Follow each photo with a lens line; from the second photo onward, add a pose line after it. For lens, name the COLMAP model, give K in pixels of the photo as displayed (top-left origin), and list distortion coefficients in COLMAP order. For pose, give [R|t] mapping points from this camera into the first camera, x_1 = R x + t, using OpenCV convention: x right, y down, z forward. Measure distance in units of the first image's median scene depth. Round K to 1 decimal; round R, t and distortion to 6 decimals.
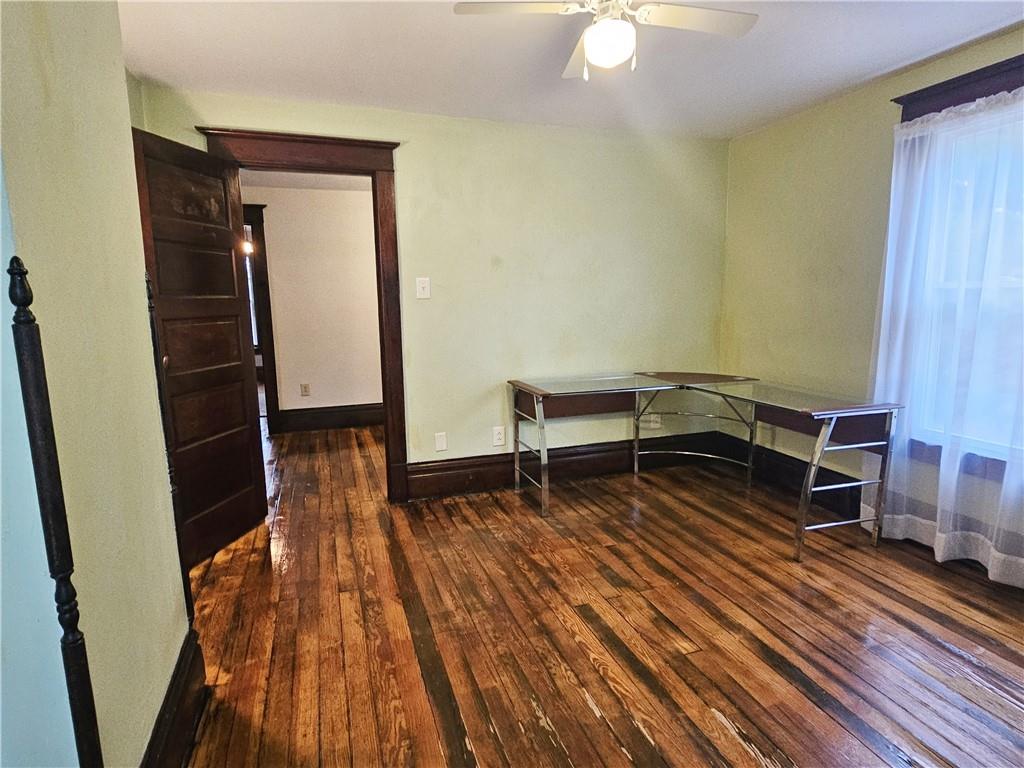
lens RADIAL K [[556.6, 0, 511.6], [0, 556.6, 387.5], [0, 0, 1]] dist [0.002290, -0.001112]
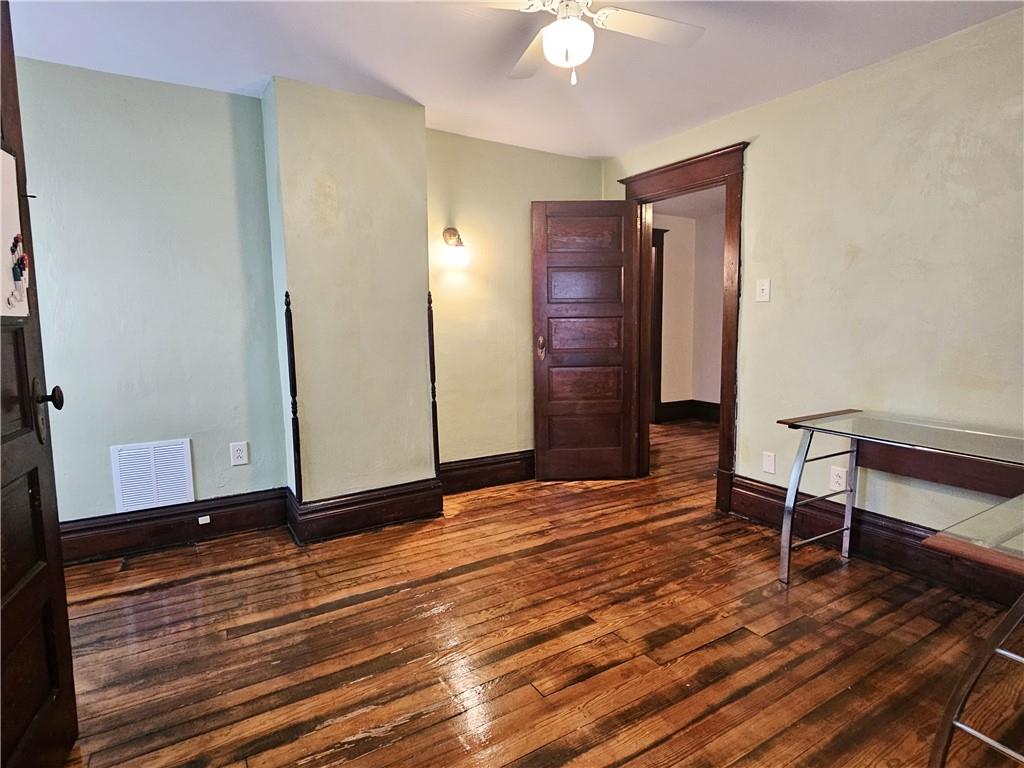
lens RADIAL K [[556.6, 0, 513.2], [0, 556.6, 379.6], [0, 0, 1]] dist [0.002290, -0.001112]
pose [[0.208633, 0.118727, -0.970761, 0.827185], [-0.147709, 0.985043, 0.088728, -0.066189], [0.966775, 0.124878, 0.223049, 0.513543]]
